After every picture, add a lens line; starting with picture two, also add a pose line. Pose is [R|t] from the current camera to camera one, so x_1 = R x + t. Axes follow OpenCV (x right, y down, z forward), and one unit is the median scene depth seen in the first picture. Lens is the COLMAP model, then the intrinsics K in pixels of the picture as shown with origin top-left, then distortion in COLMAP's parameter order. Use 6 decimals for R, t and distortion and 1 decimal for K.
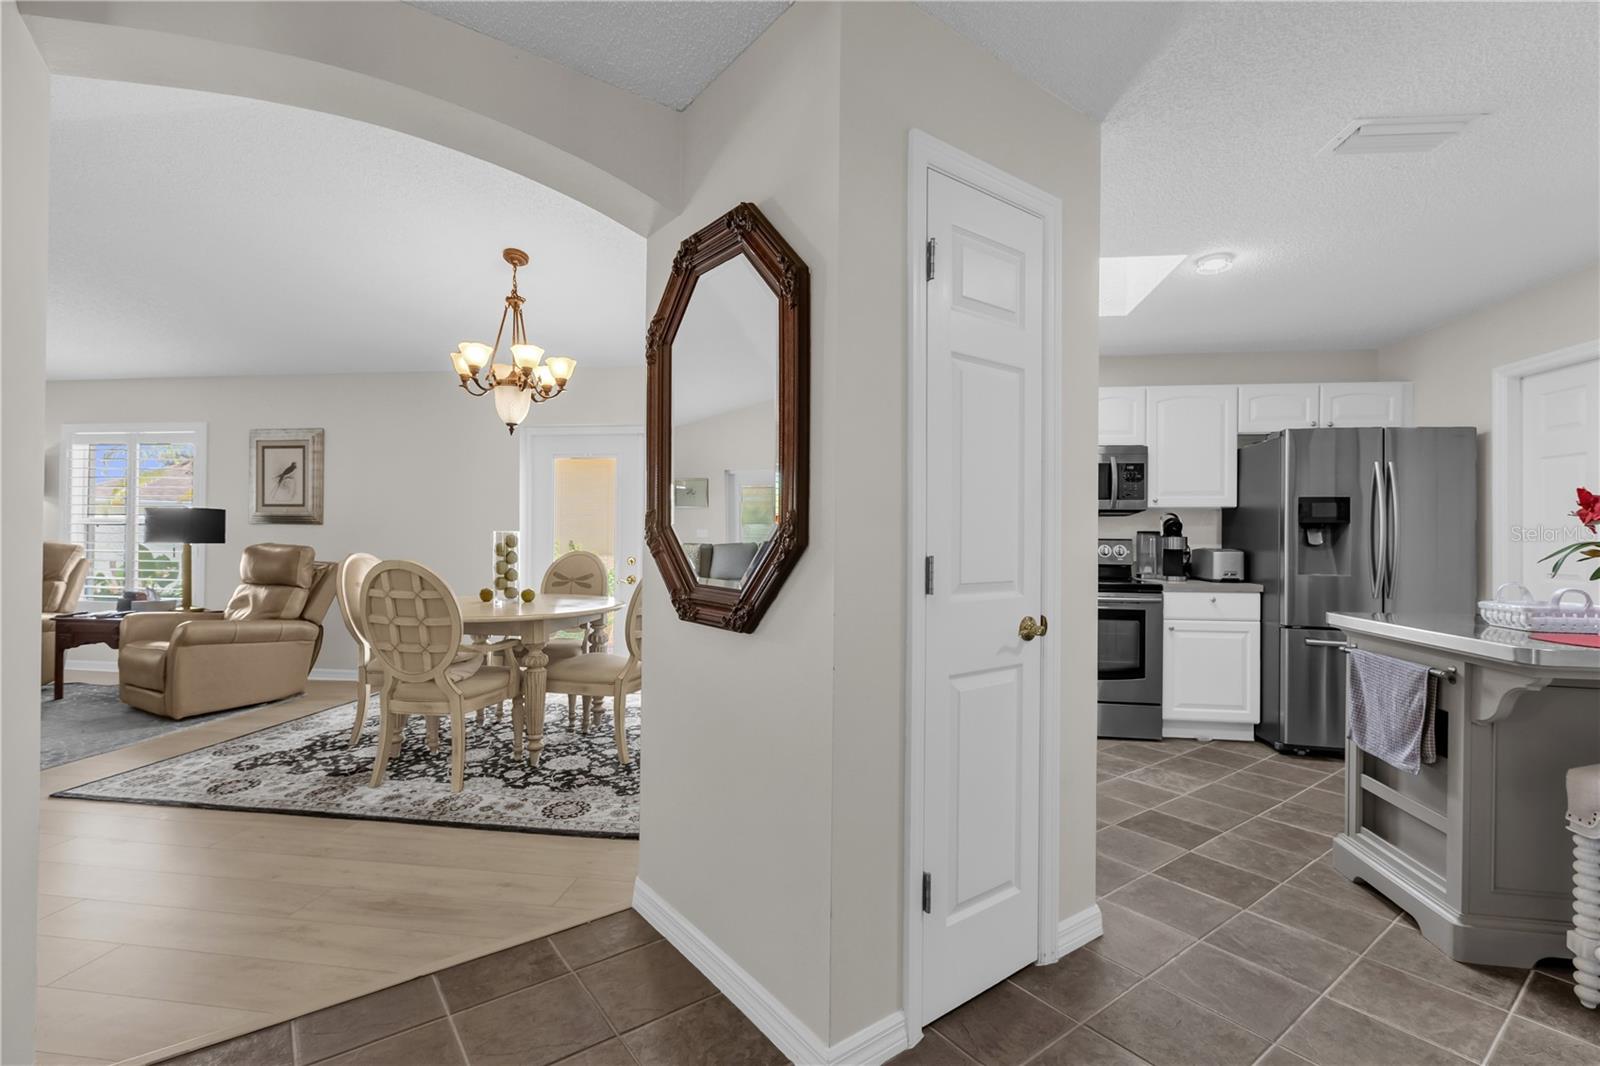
lens RADIAL K [[711.2, 0, 798.6], [0, 711.2, 529.4], [0, 0, 1]] dist [-0.001232, -0.001521]
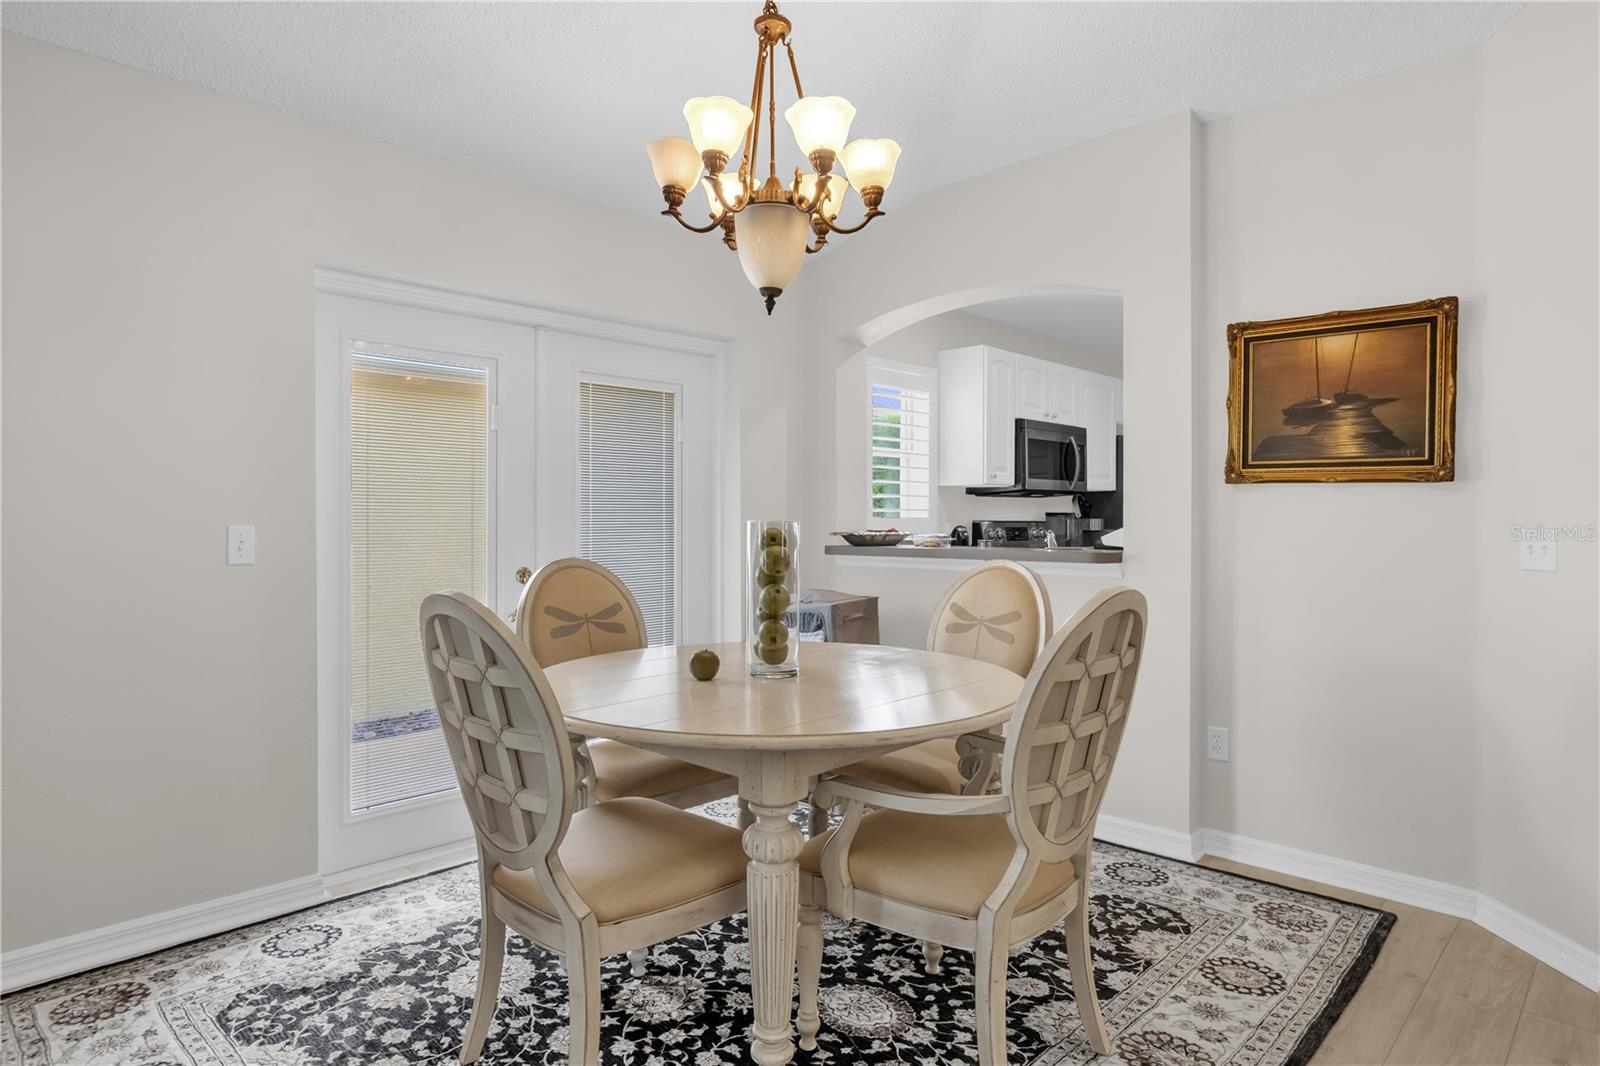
lens RADIAL K [[920.8, 0, 796.2], [0, 920.8, 524.6], [0, 0, 1]] dist [-0.005837, -0.002080]
pose [[0.588469, -0.014396, 0.808392, -0.871239], [-0.002126, 0.999810, 0.019353, -0.006318], [-0.808517, -0.013107, 0.588327, 0.624327]]
